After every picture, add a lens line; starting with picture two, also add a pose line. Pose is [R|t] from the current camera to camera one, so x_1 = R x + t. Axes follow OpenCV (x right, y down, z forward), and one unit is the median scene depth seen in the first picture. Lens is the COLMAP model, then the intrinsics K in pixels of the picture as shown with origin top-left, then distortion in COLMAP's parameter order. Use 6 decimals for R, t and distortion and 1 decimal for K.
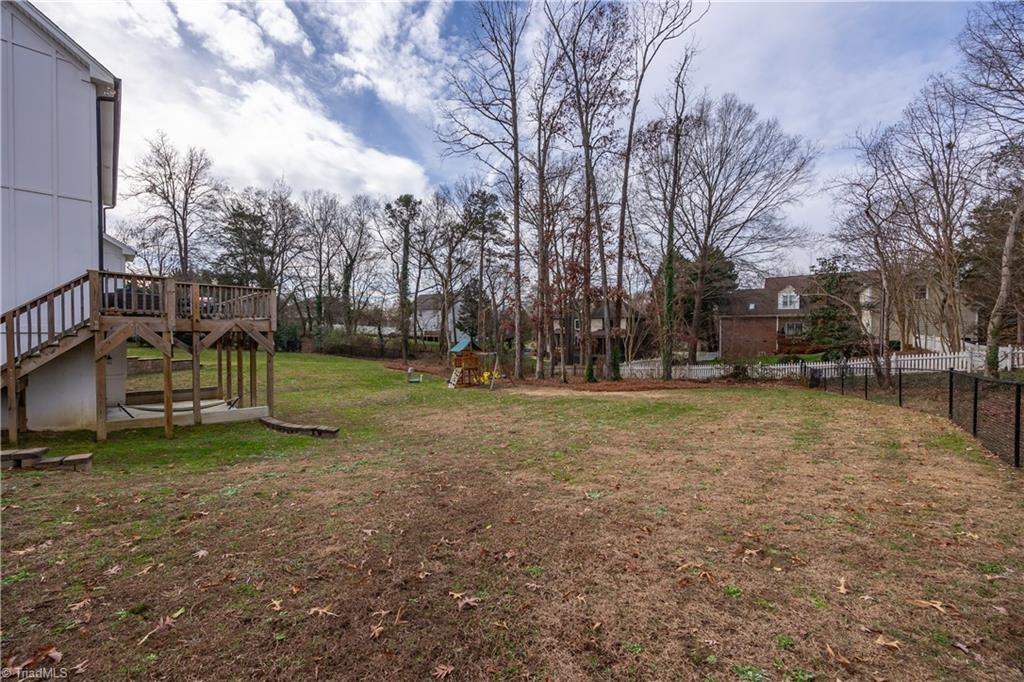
lens RADIAL K [[413.5, 0, 512.0], [0, 413.5, 341.0], [0, 0, 1]] dist [0.001498, 0.000069]
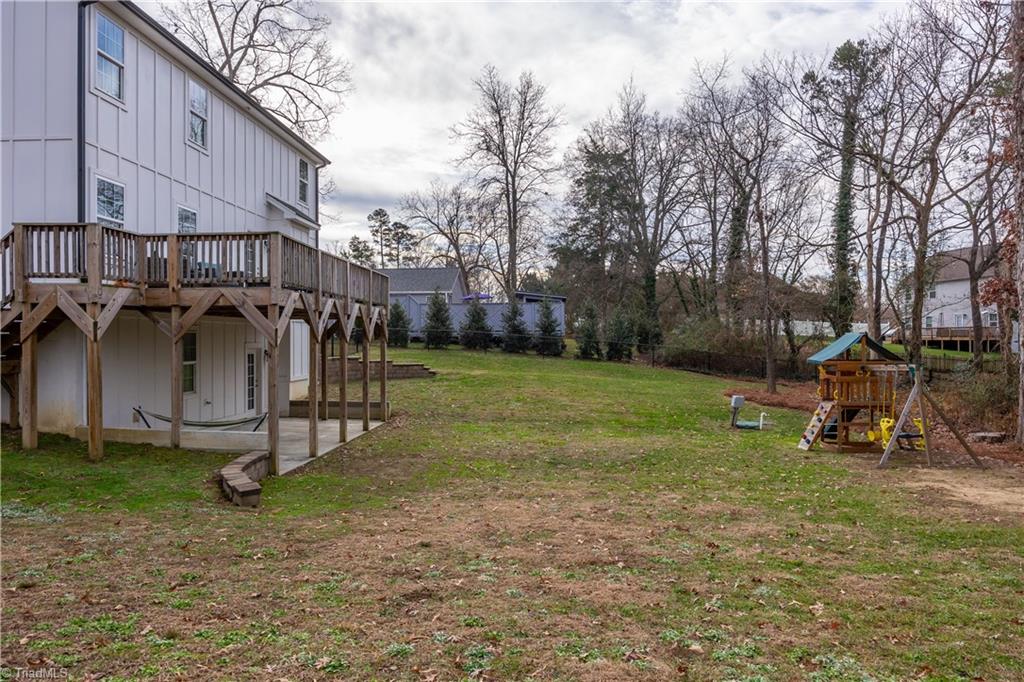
lens RADIAL K [[680.7, 0, 512.0], [0, 680.7, 341.0], [0, 0, 1]] dist [0.025003, 0.000005]
pose [[0.636573, -0.002149, -0.771214, 0.052792], [-0.015363, 0.999762, -0.015467, 0.005780], [0.771064, 0.021694, 0.636388, 0.094203]]
